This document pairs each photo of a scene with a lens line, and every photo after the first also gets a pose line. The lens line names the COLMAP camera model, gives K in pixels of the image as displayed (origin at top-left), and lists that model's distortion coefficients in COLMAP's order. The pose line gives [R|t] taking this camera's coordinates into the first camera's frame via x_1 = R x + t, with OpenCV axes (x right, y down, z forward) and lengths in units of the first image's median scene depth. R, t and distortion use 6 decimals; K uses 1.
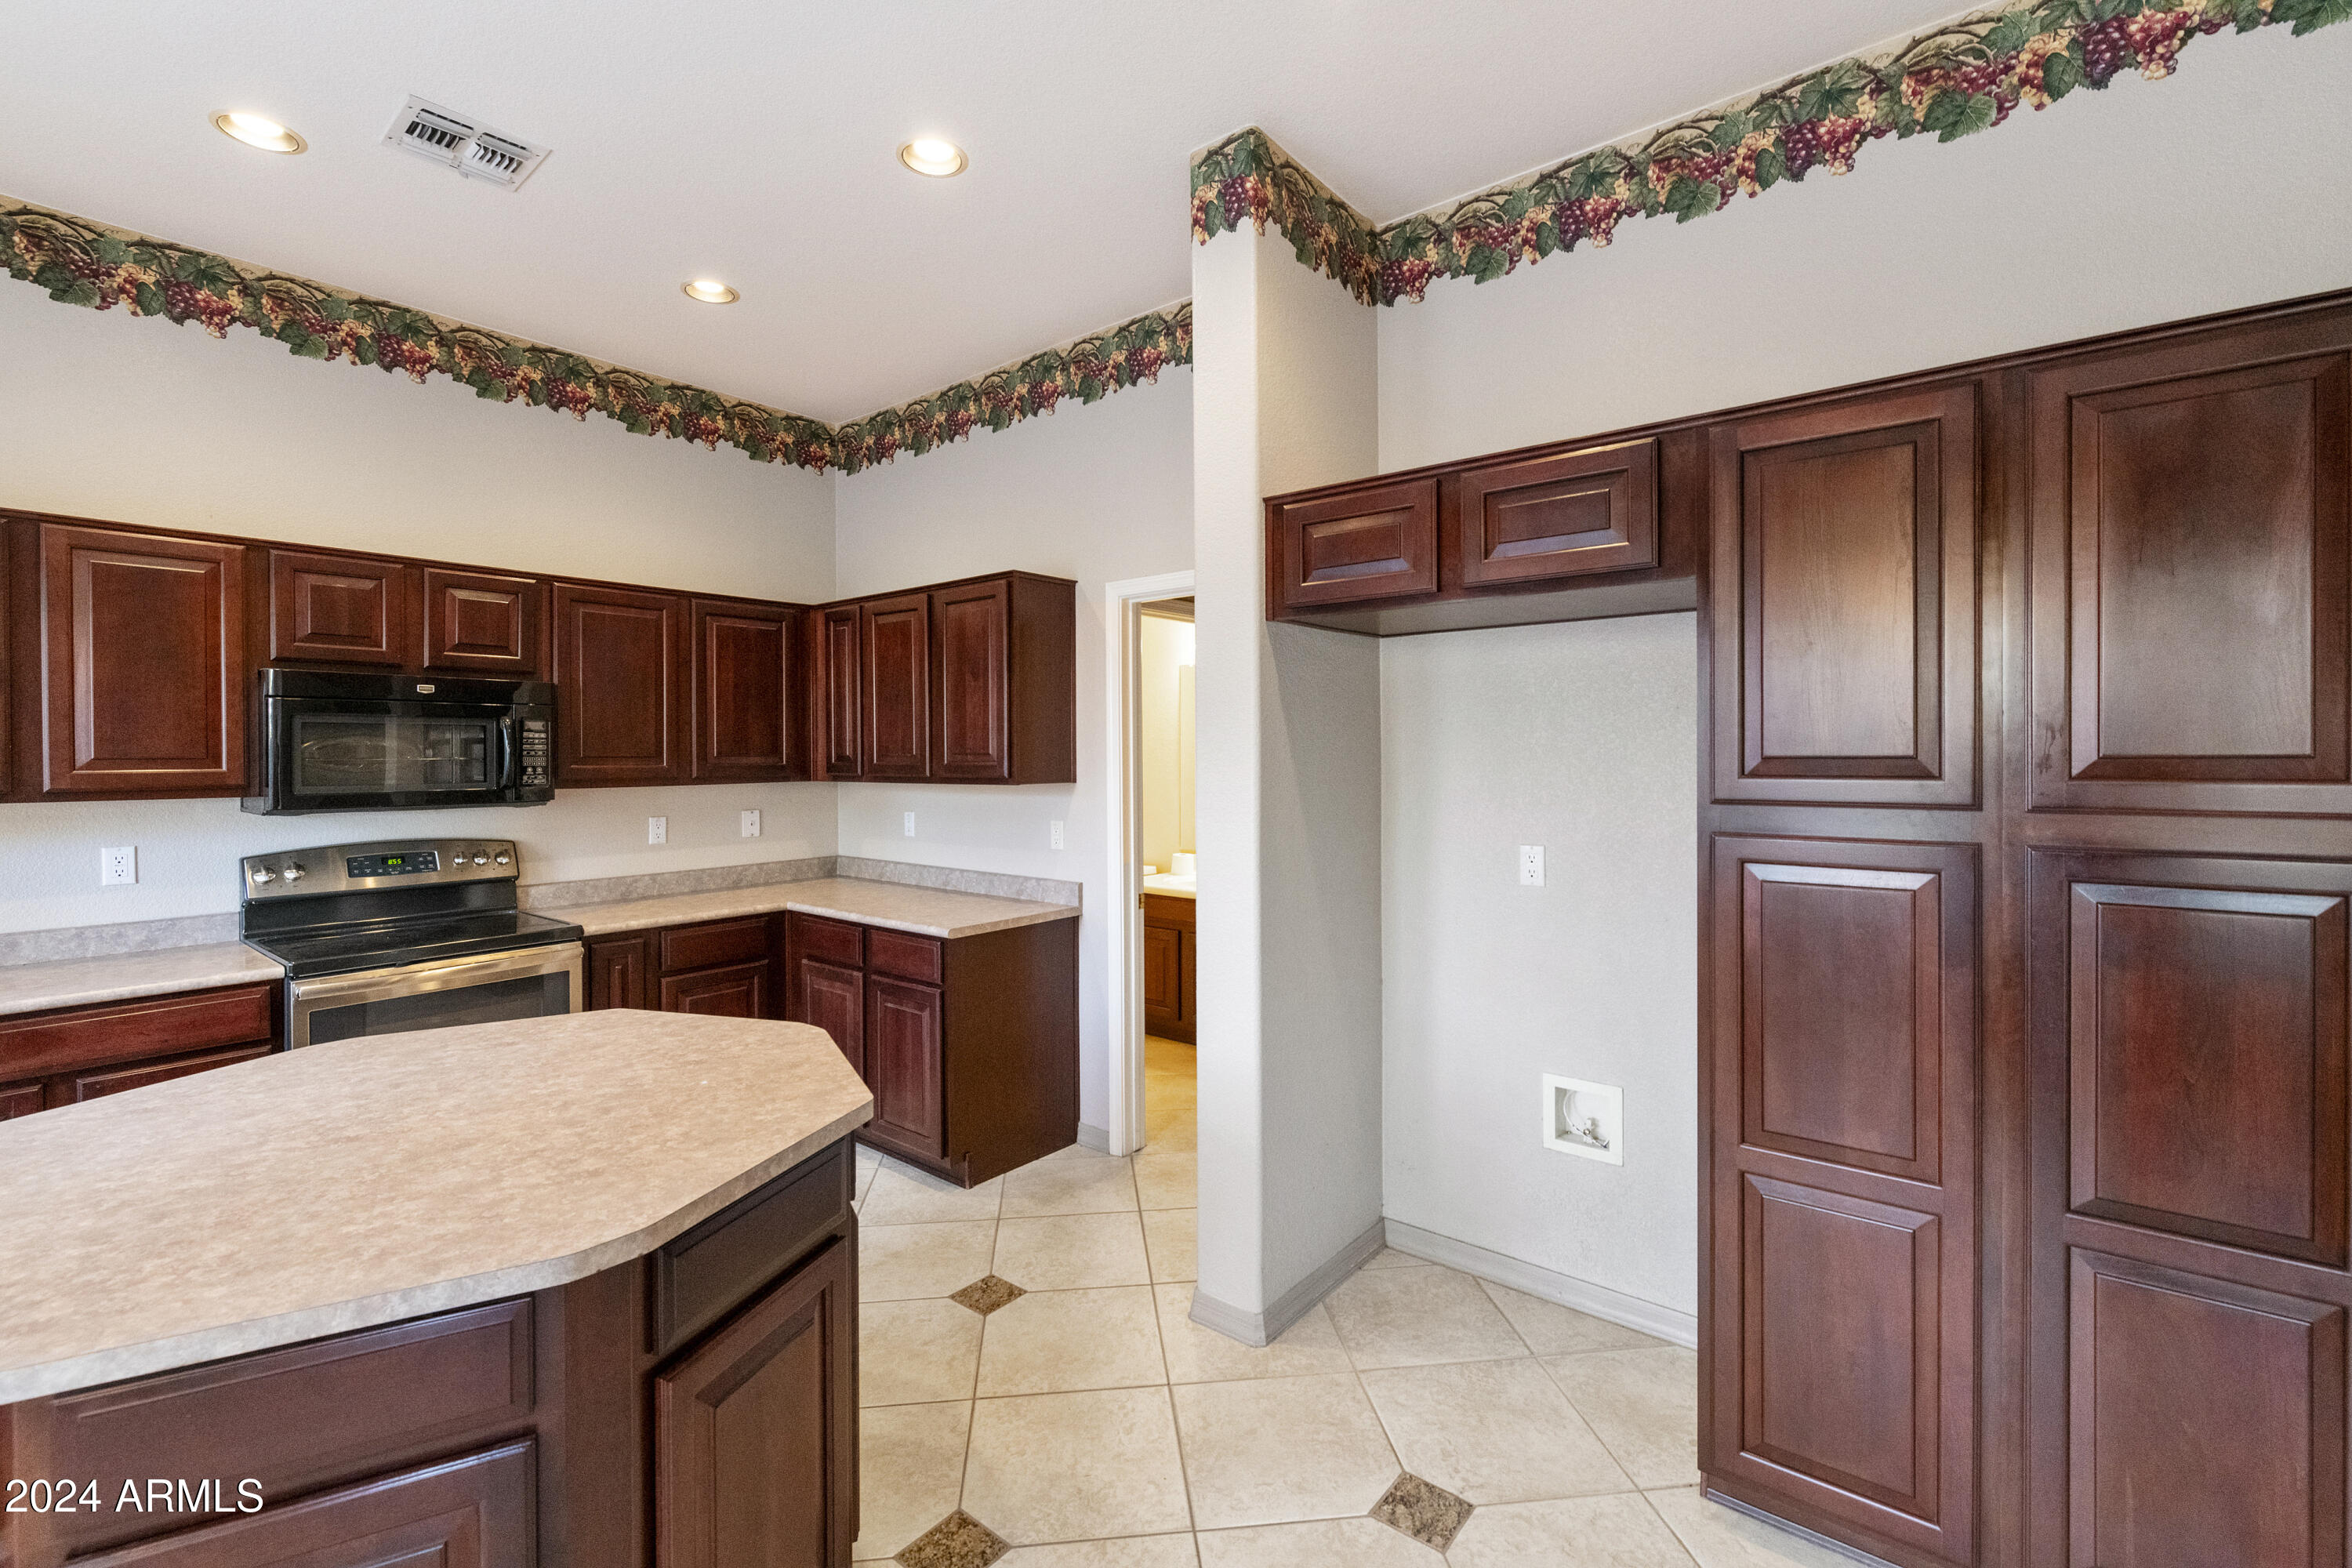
lens RADIAL K [[1014.4, 0, 1172.1], [0, 1014.4, 761.3], [0, 0, 1]] dist [0.004986, -0.000966]
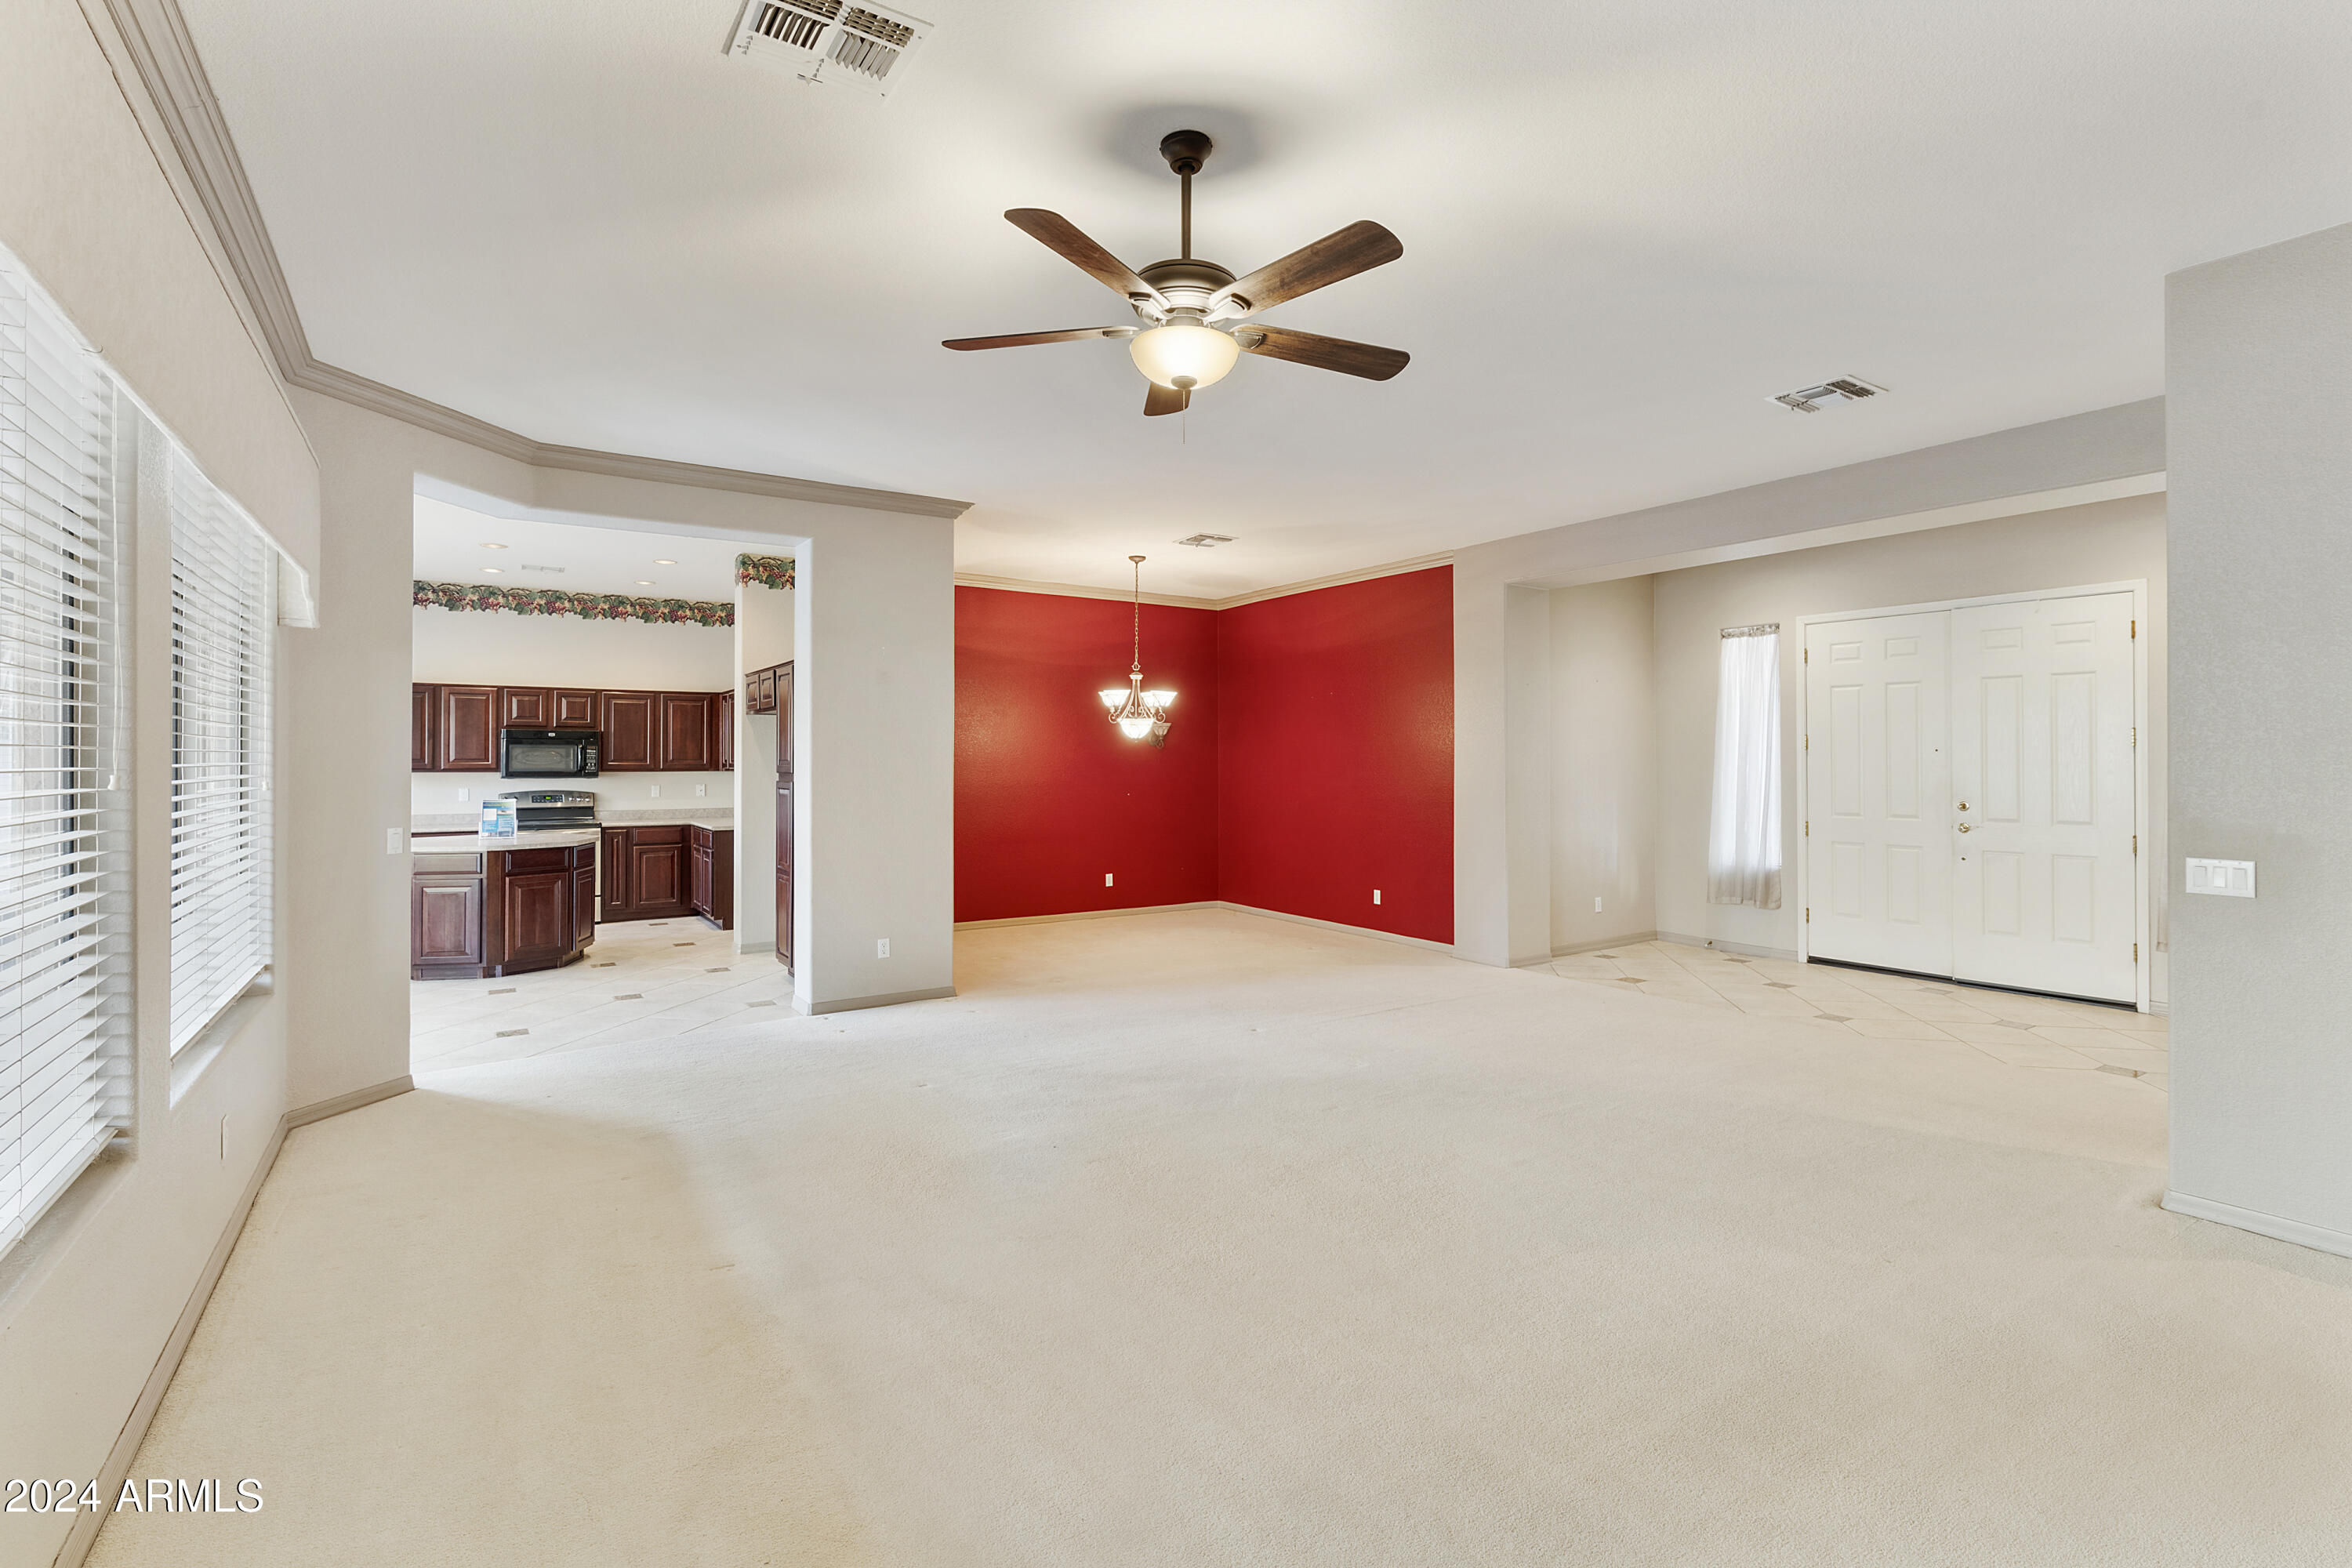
lens RADIAL K [[1086.2, 0, 1186.1], [0, 1086.2, 756.4], [0, 0, 1]] dist [0.004959, -0.000250]
pose [[0.954432, 0.005430, -0.298380, 1.654455], [-0.008587, 0.999920, -0.009269, 0.000762], [0.298305, 0.011409, 0.954402, -1.209931]]
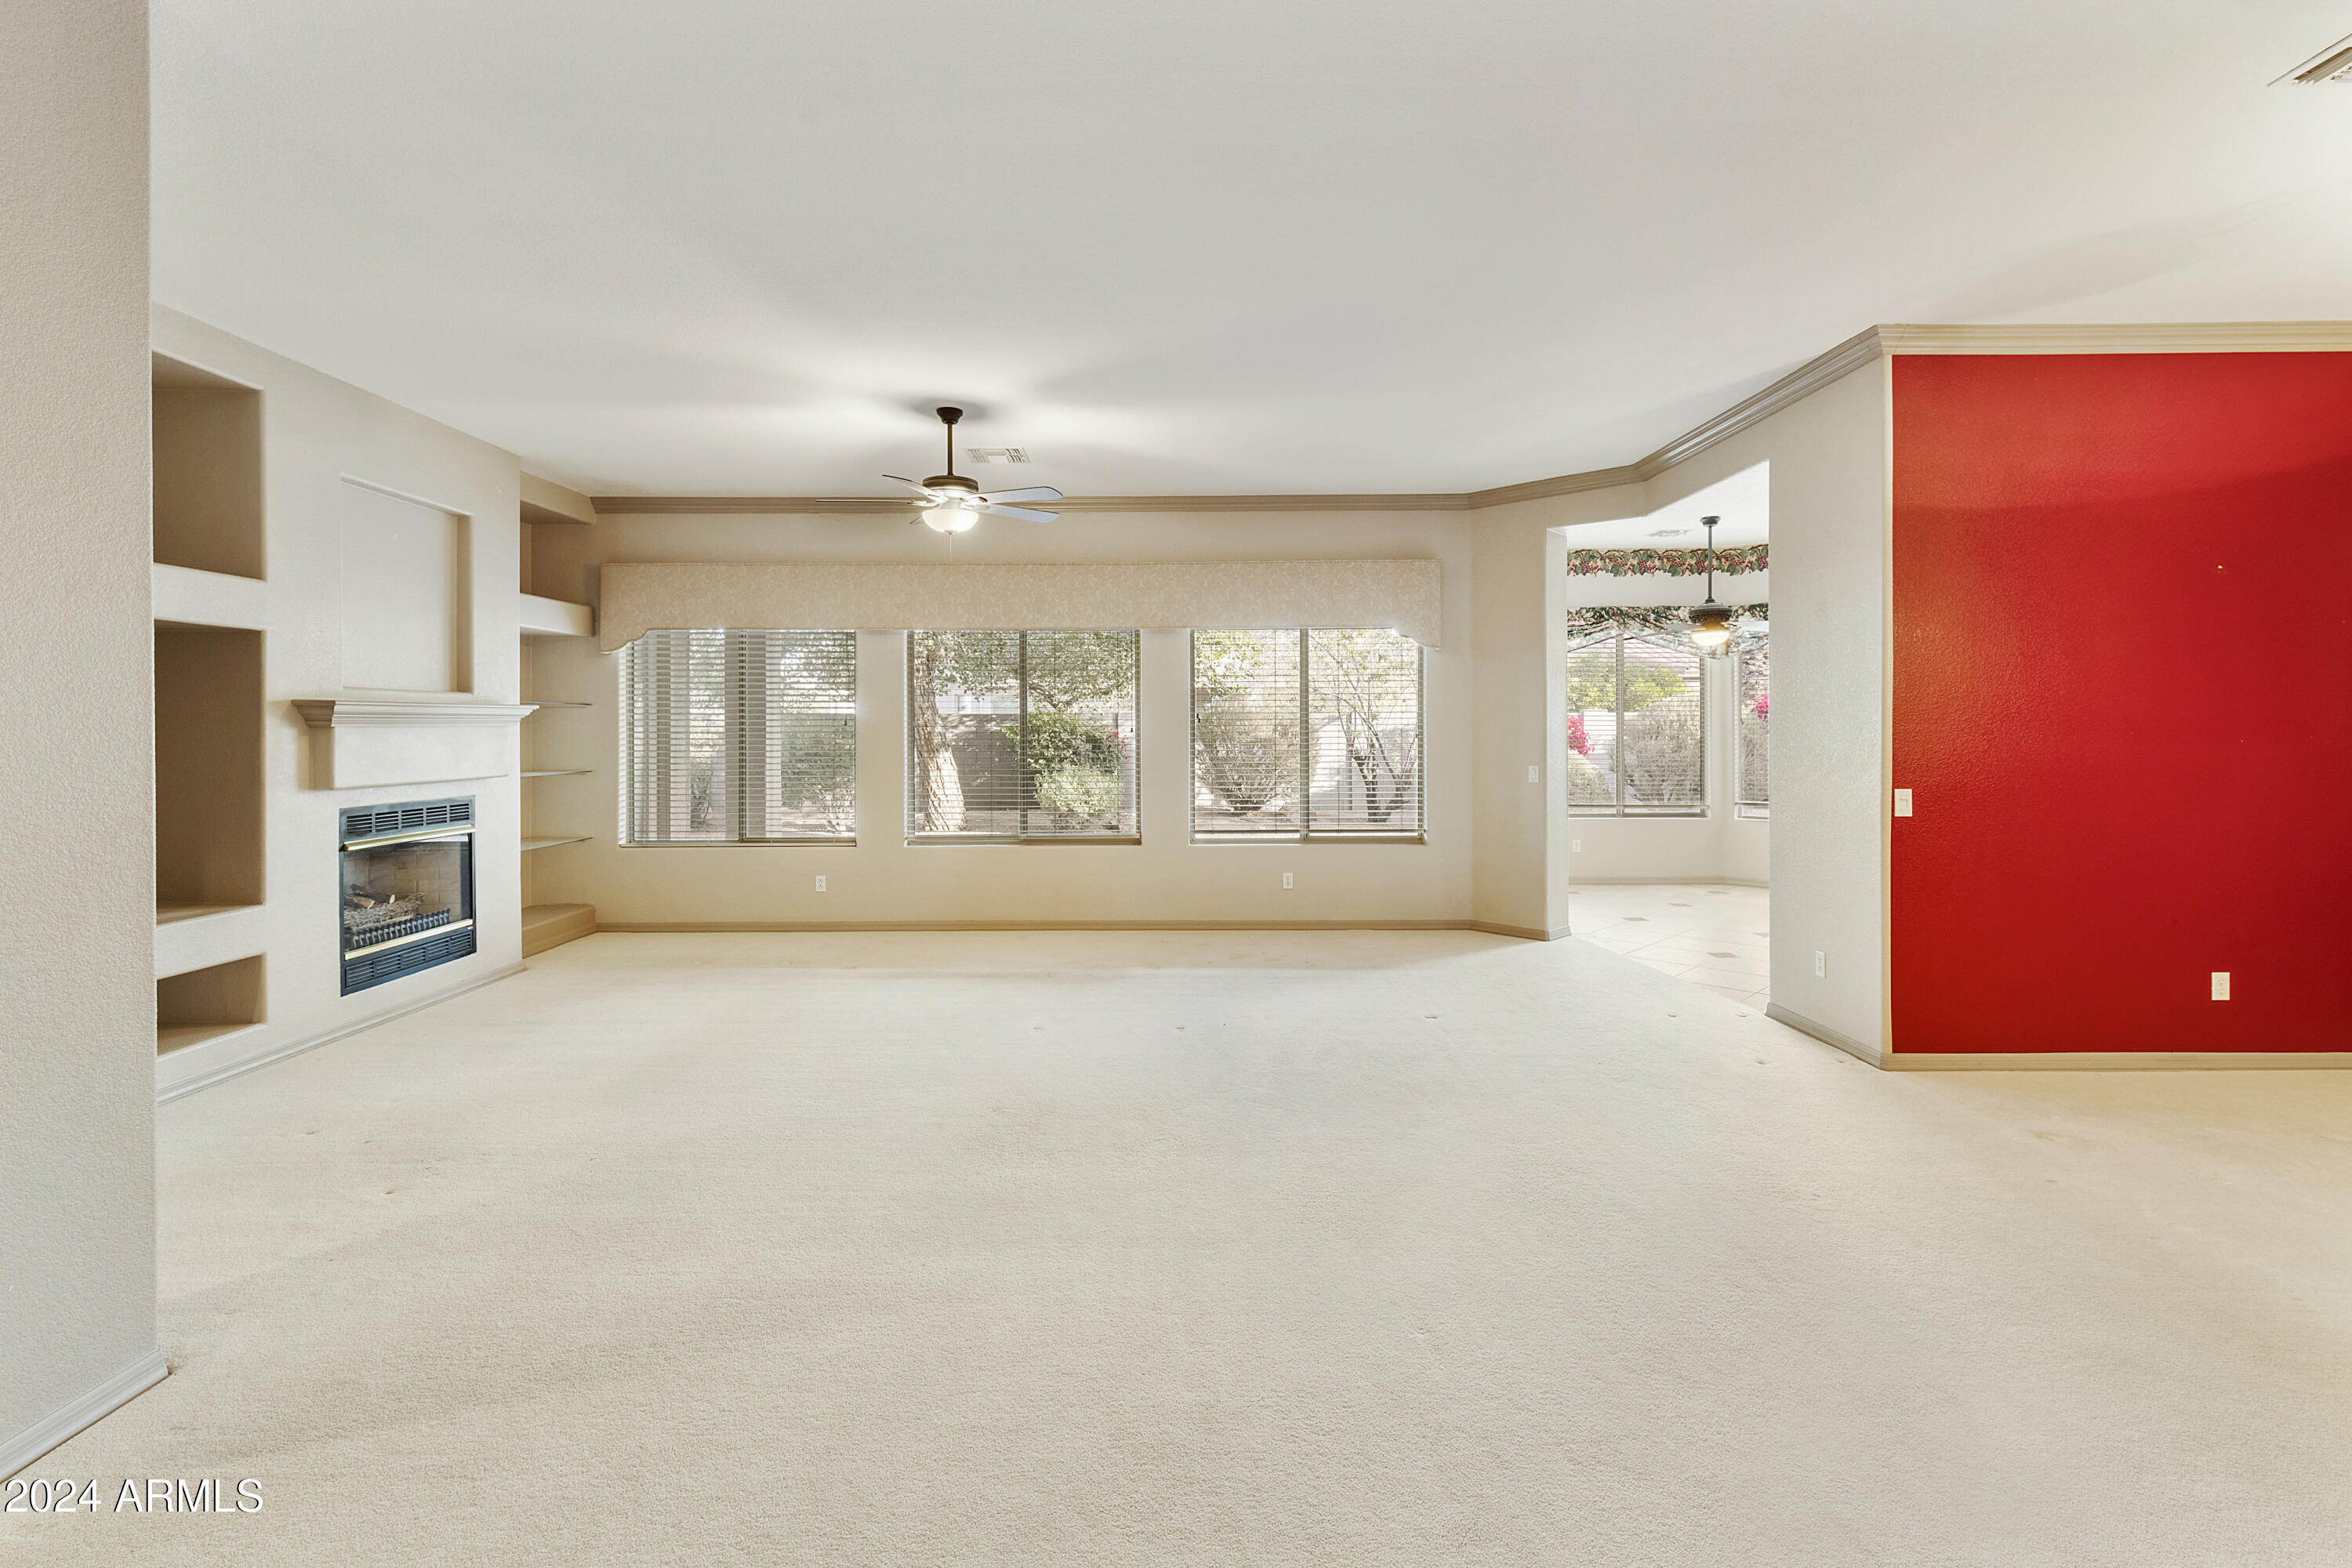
lens RADIAL K [[1086.2, 0, 1177.0], [0, 1086.2, 736.9], [0, 0, 1]] dist [0.004959, -0.000250]
pose [[-0.771265, 0.010808, -0.636423, 2.131063], [0.000172, 0.999859, 0.016772, -0.002816], [0.636515, 0.012826, -0.771158, 0.904167]]
